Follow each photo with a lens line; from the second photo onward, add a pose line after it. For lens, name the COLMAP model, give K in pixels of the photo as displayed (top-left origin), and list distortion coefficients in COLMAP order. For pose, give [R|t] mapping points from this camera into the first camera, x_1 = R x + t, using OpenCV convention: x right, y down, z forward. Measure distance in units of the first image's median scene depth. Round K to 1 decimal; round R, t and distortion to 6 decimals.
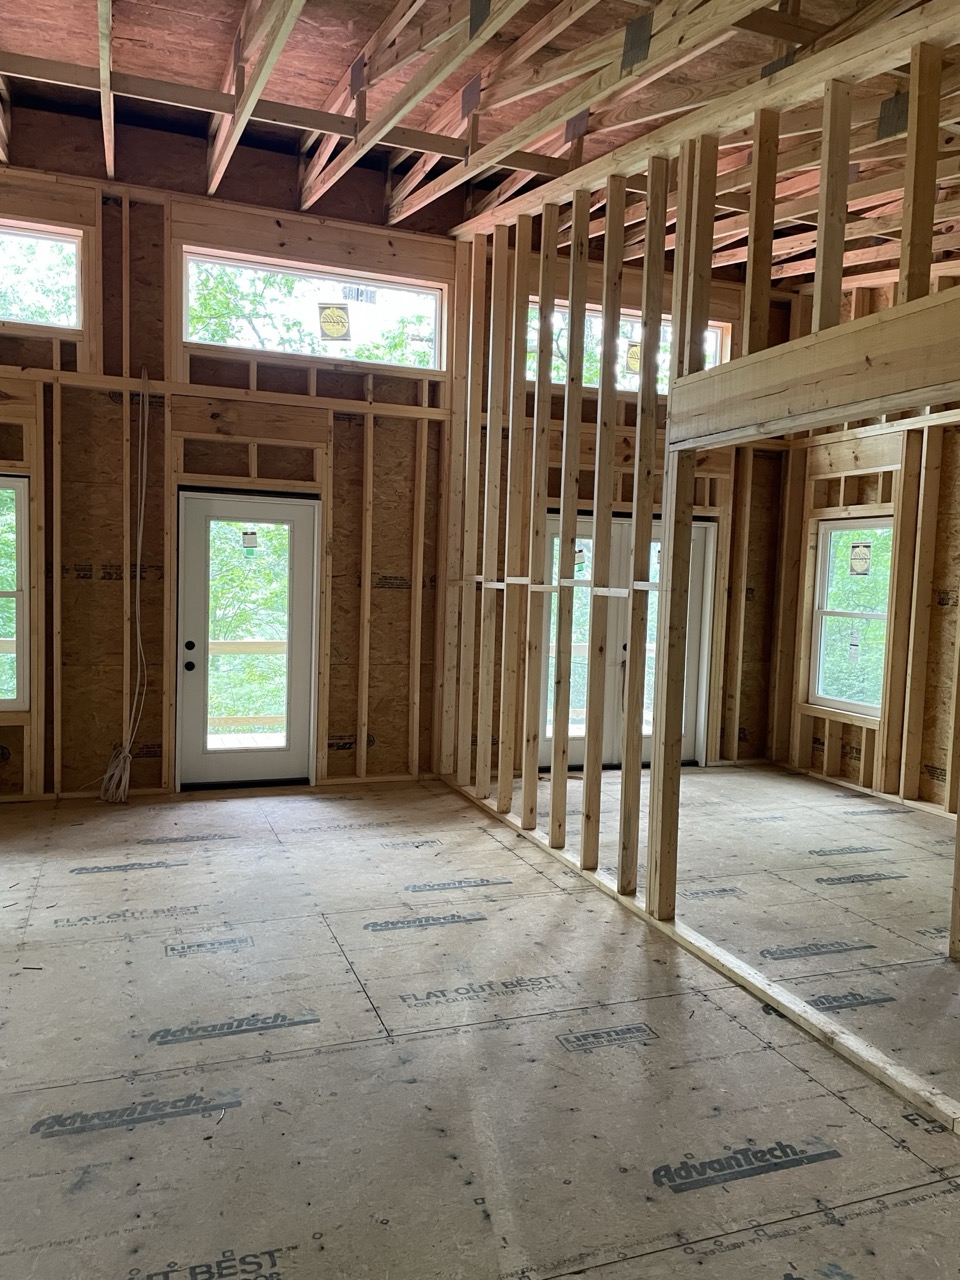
lens RADIAL K [[971.3, 0, 498.1], [0, 971.3, 649.7], [0, 0, 1]] dist [0.081050, -0.103303]
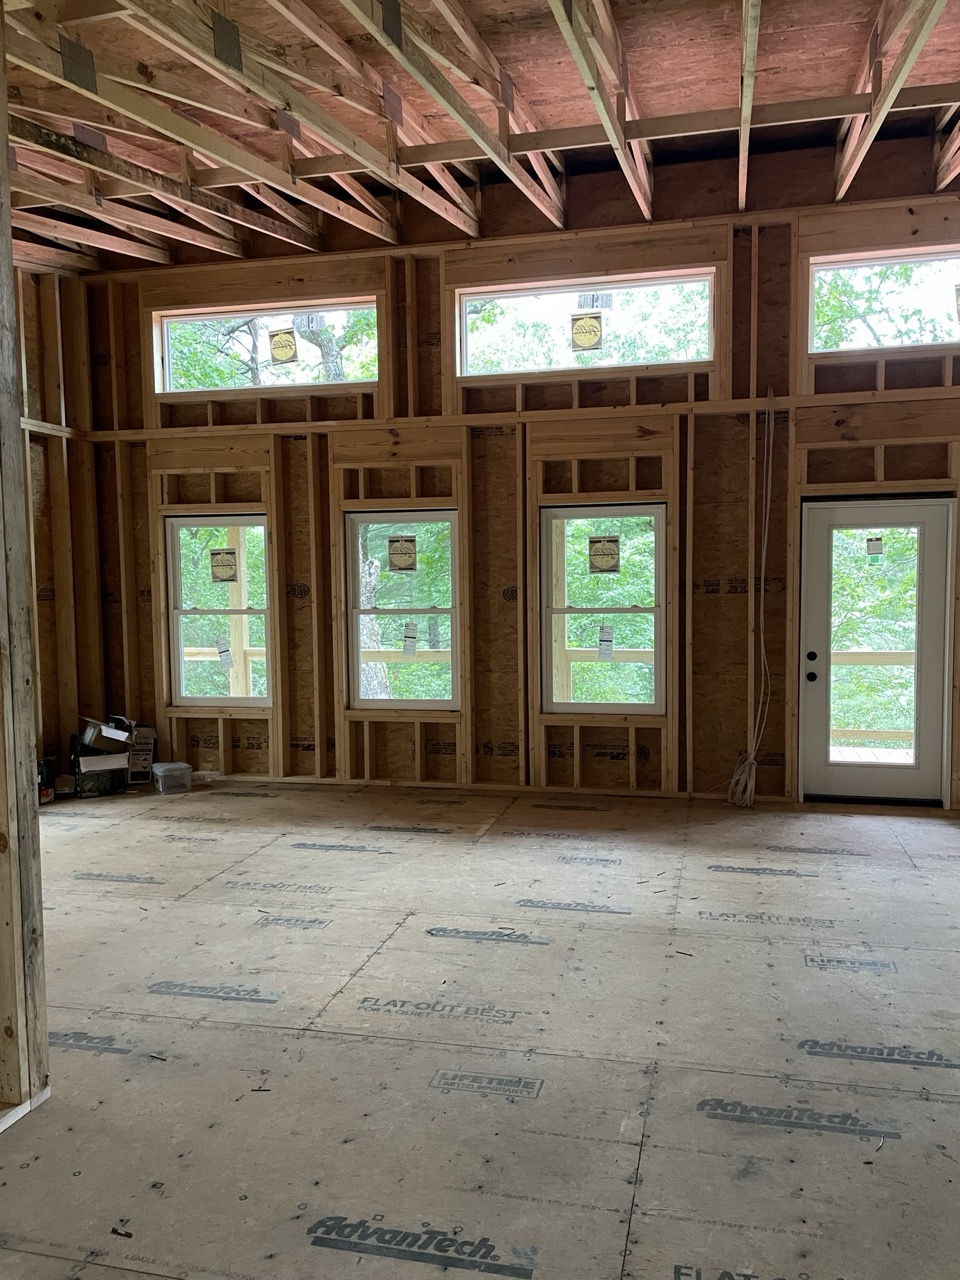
lens RADIAL K [[971.3, 0, 490.8], [0, 971.3, 648.1], [0, 0, 1]] dist [0.081050, -0.103303]
pose [[0.824836, -0.003045, -0.565364, -0.021978], [-0.003513, 0.999939, -0.010511, -0.000796], [0.565361, 0.010656, 0.824774, -0.008878]]
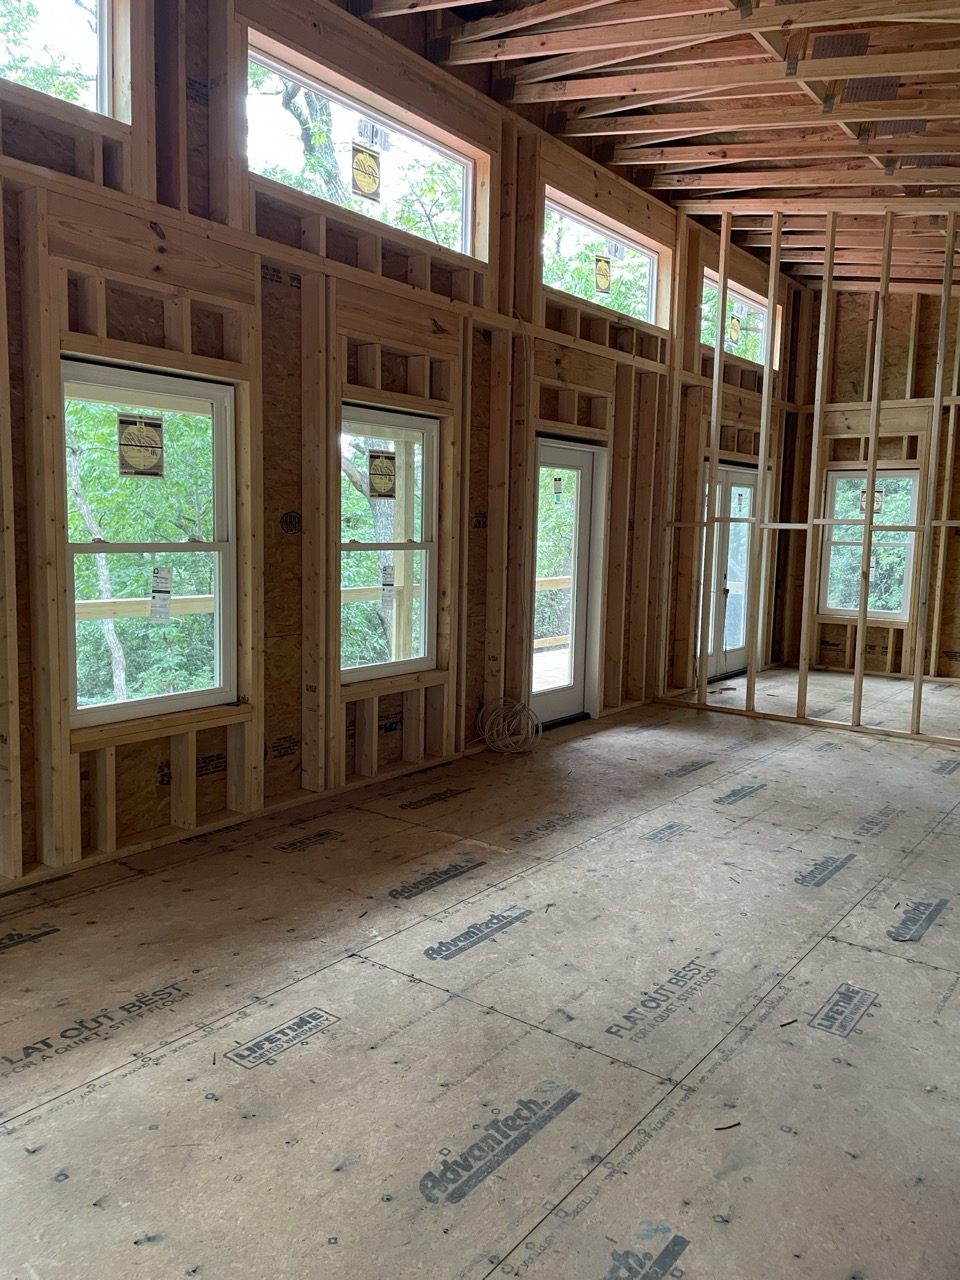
lens RADIAL K [[971.3, 0, 484.3], [0, 971.3, 629.6], [0, 0, 1]] dist [0.081050, -0.103303]
pose [[0.846553, -0.071296, 0.527508, -0.939246], [0.045610, 0.997061, 0.061562, -0.031155], [-0.530346, -0.028056, 0.847317, 0.191433]]
